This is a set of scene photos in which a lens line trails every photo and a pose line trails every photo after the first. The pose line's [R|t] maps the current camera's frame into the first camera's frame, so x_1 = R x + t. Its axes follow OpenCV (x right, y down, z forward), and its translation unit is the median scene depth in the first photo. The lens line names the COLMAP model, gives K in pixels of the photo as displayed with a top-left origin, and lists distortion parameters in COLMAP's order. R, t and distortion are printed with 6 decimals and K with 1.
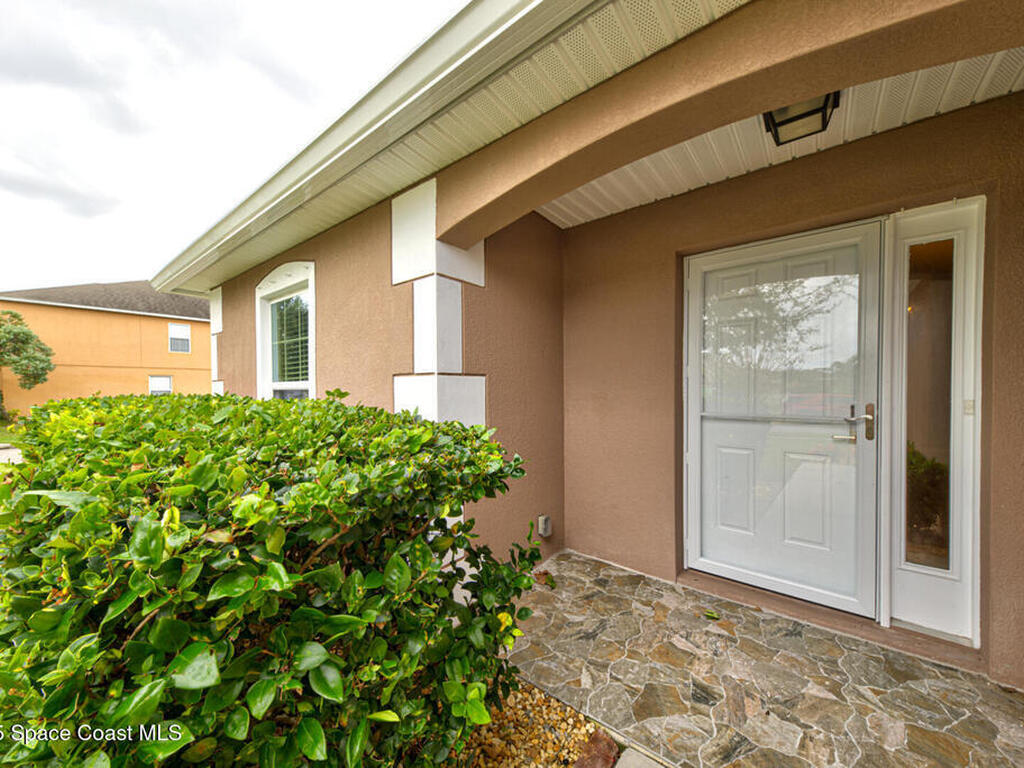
lens RADIAL K [[395.8, 0, 515.1], [0, 395.8, 393.2], [0, 0, 1]] dist [0.018316, 0.000048]
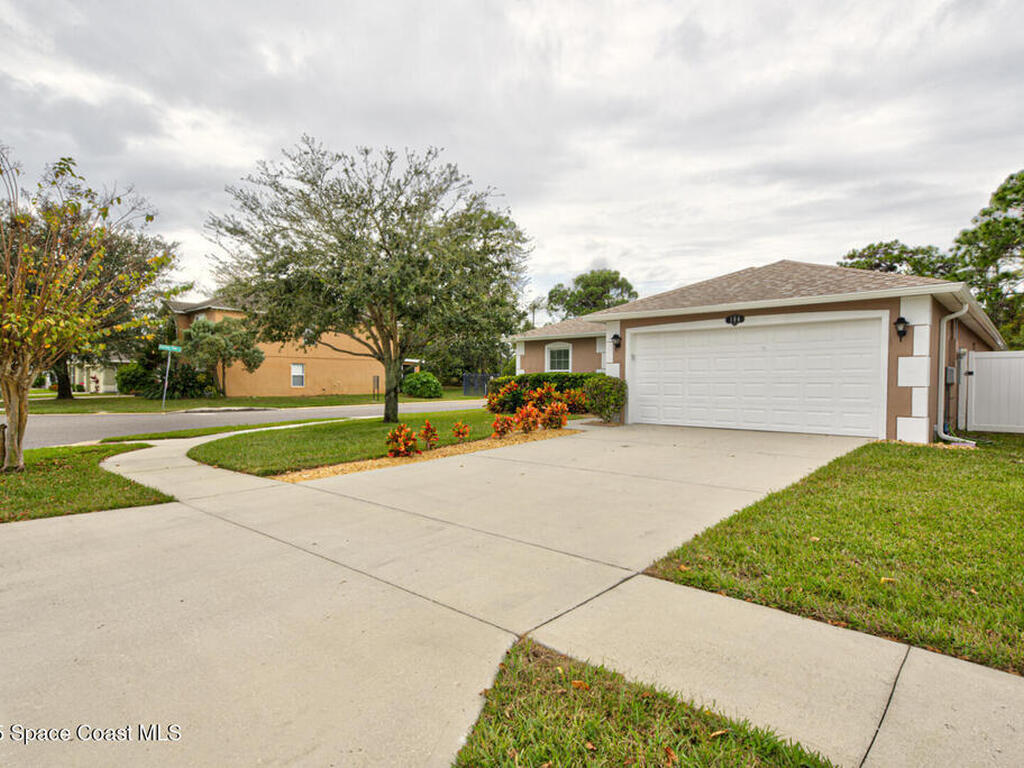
lens RADIAL K [[564.9, 0, 514.2], [0, 564.9, 393.0], [0, 0, 1]] dist [0.051073, -0.000524]
pose [[0.998801, 0.010476, -0.047817, -1.147759], [-0.010001, 0.999898, 0.010161, 0.240765], [0.047919, -0.009671, 0.998804, -7.483143]]
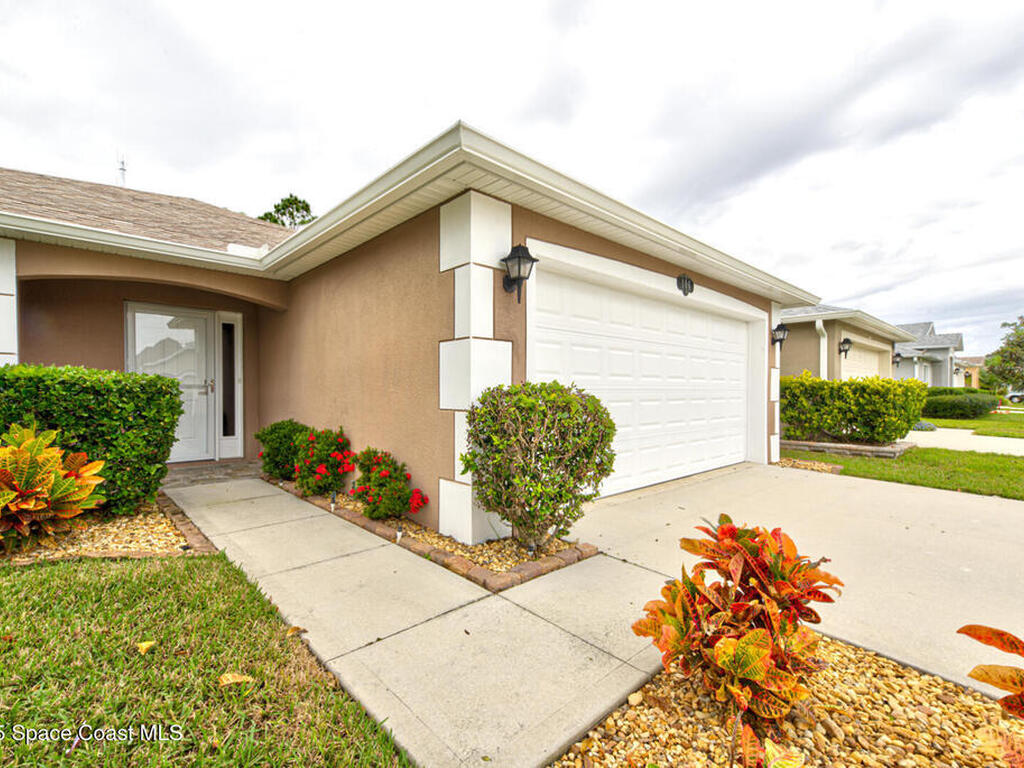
lens RADIAL K [[462.9, 0, 505.9], [0, 462.9, 397.4], [0, 0, 1]] dist [0.030489, -0.000013]
pose [[0.145790, -0.006777, 0.989292, -1.865672], [0.008017, 0.999952, 0.005668, 0.142502], [-0.989283, 0.007105, 0.145838, -1.350475]]
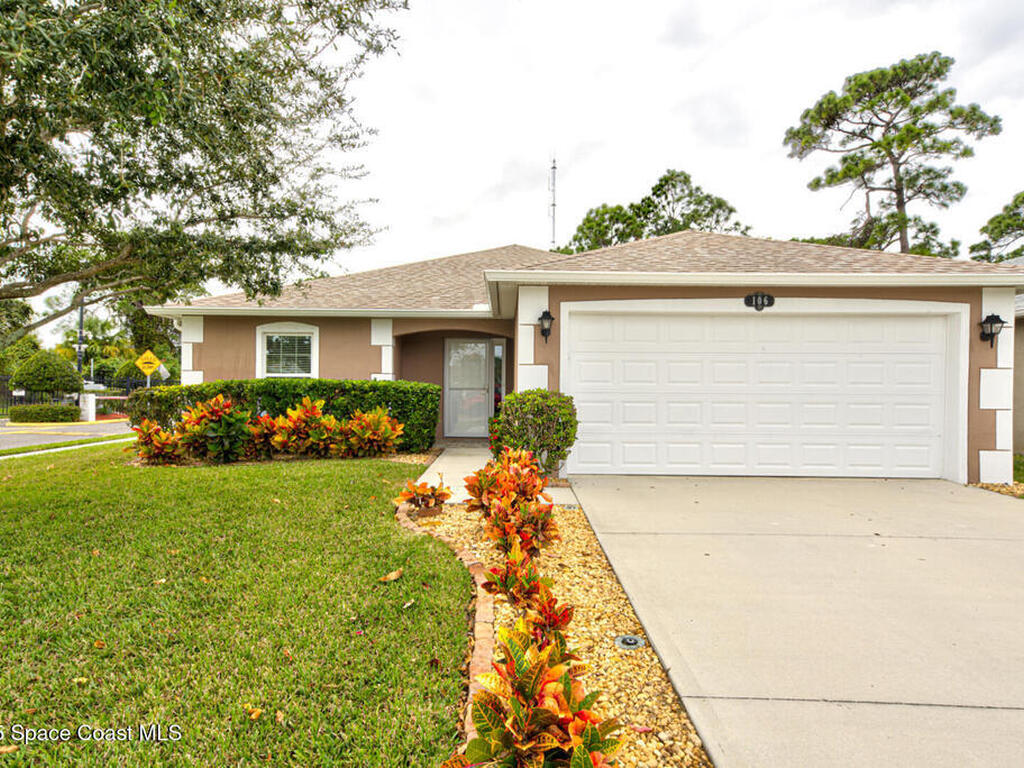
lens RADIAL K [[627.7, 0, 512.8], [0, 627.7, 388.1], [0, 0, 1]] dist [0.055250, 0.001657]
pose [[0.770947, 0.017052, 0.636672, -2.840625], [-0.006689, 0.999803, -0.018678, 0.171882], [-0.636865, 0.010141, 0.770909, -3.903469]]
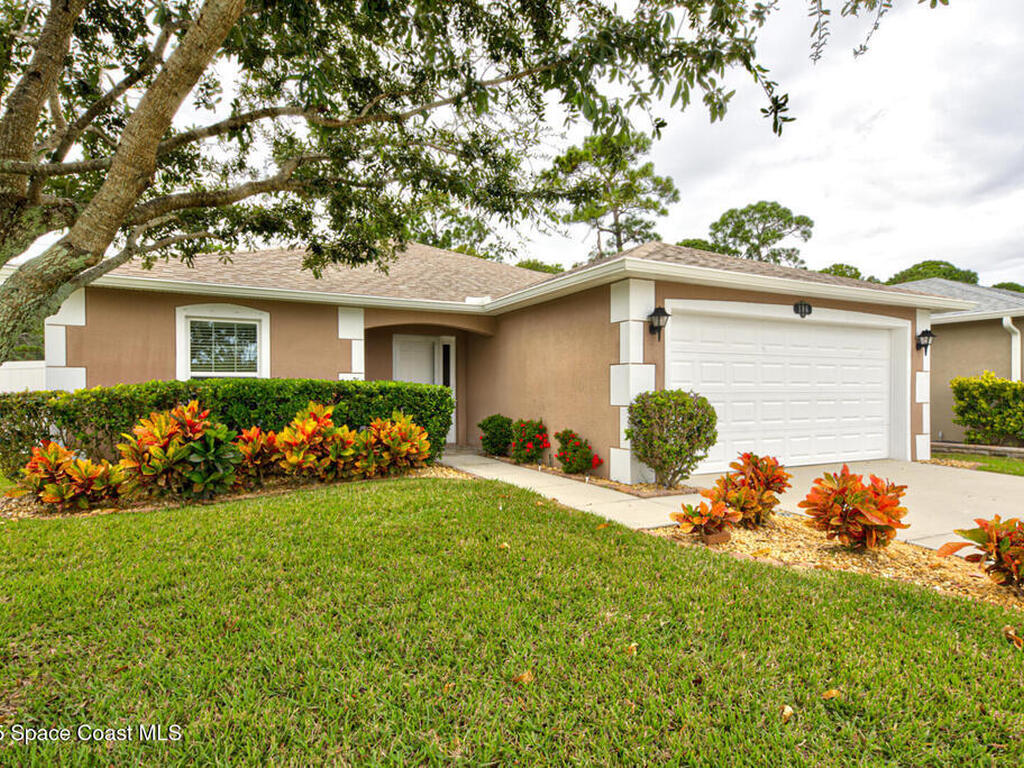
lens RADIAL K [[564.9, 0, 514.2], [0, 564.9, 393.0], [0, 0, 1]] dist [0.051073, -0.000524]
pose [[0.398273, 0.003612, 0.917260, -3.531579], [0.008167, 0.999939, -0.007484, 0.138332], [-0.917230, 0.010472, 0.398219, -1.682203]]
